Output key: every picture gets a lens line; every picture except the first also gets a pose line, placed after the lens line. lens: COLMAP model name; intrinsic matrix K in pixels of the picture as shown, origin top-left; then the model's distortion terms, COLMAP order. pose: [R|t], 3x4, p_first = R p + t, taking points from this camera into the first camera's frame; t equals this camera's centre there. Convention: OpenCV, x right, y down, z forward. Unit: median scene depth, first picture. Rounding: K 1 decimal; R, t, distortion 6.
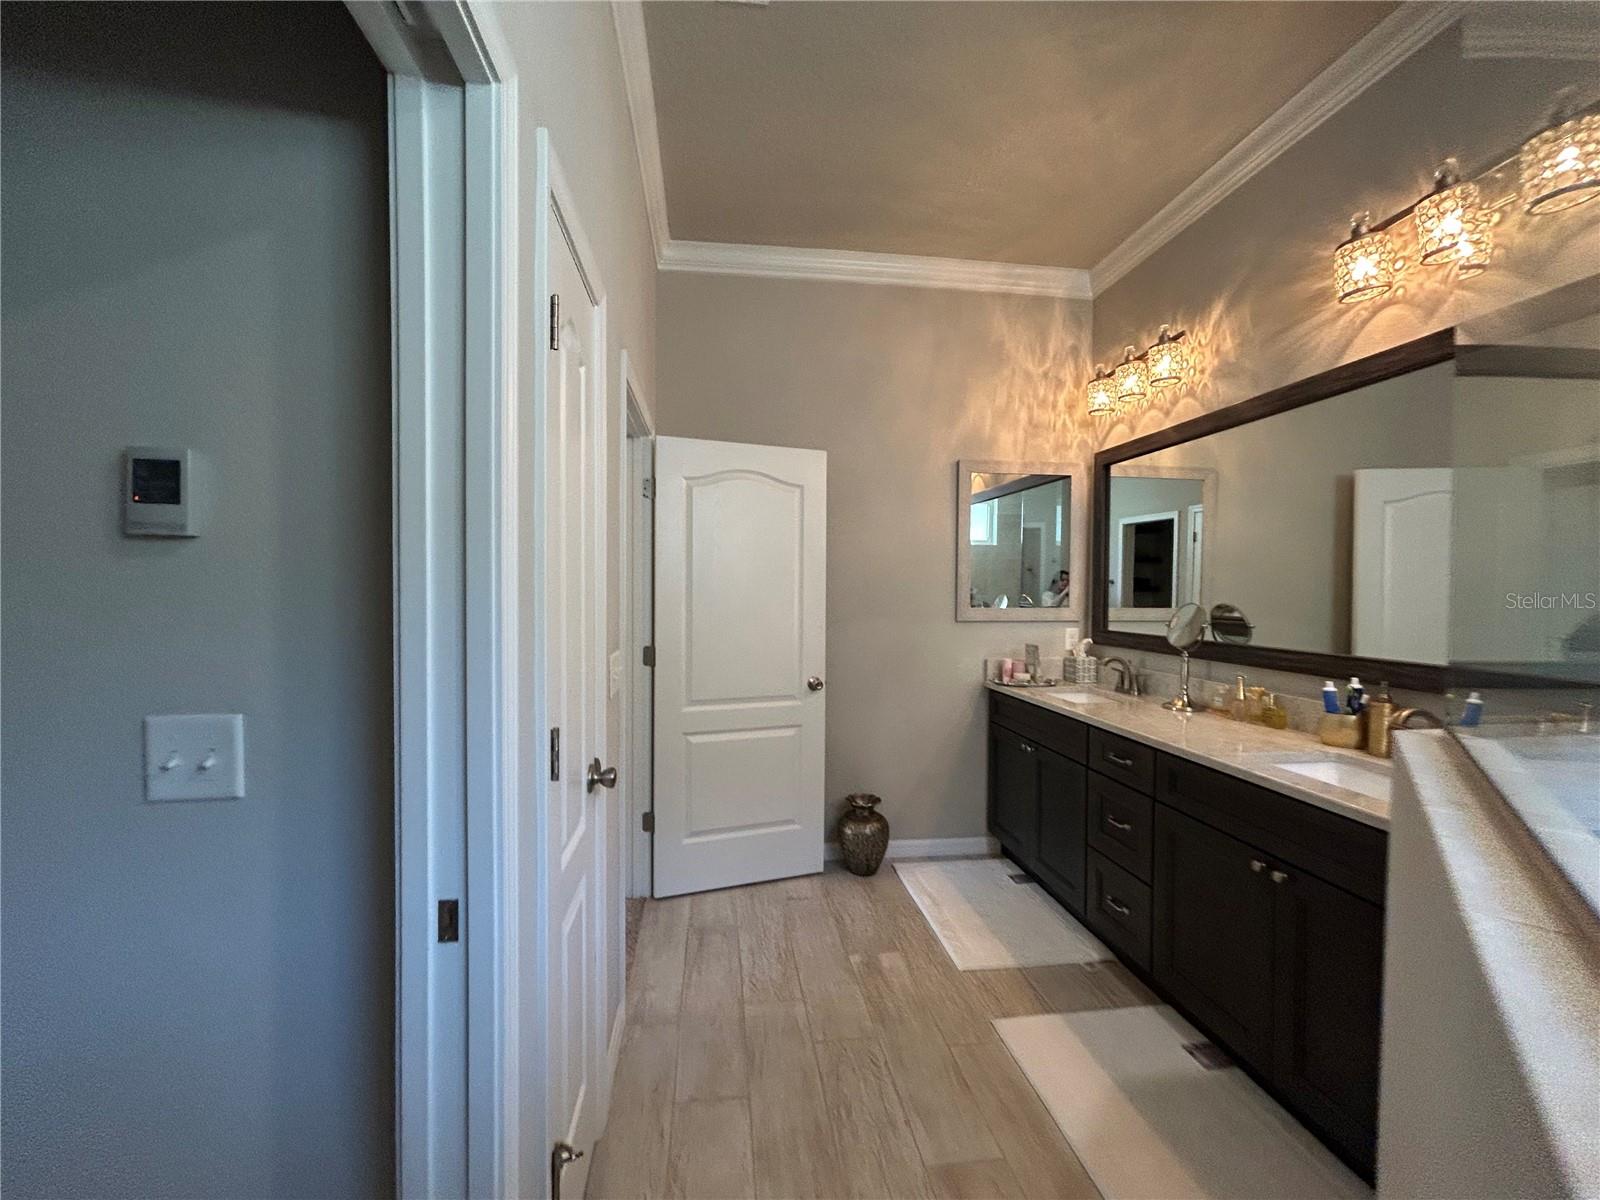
lens RADIAL K [[646.7, 0, 797.9], [0, 646.7, 602.2], [0, 0, 1]] dist [0.000775, 0.000609]
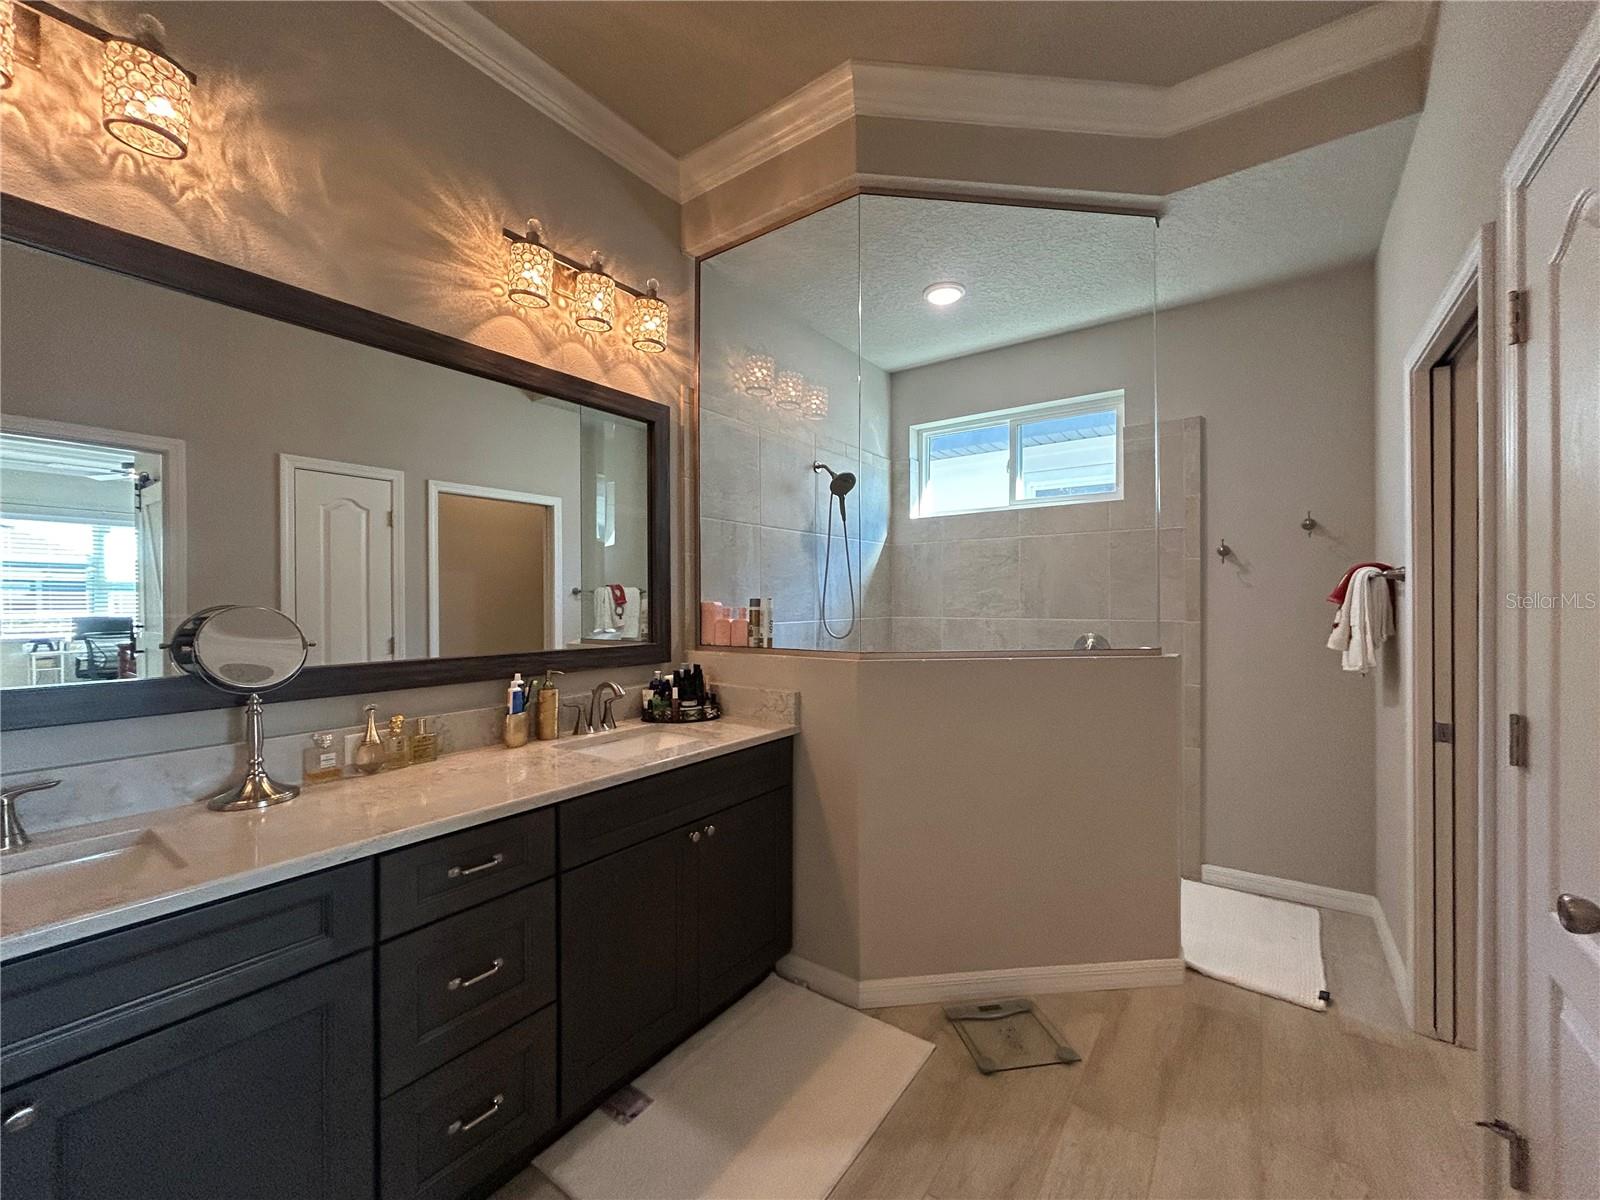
lens RADIAL K [[646.7, 0, 797.9], [0, 646.7, 602.2], [0, 0, 1]] dist [0.000775, 0.000609]
pose [[-0.729949, -0.005855, 0.683476, -0.139745], [0.013394, 0.999649, 0.022868, -0.010900], [-0.683370, 0.025847, -0.729614, 1.415640]]
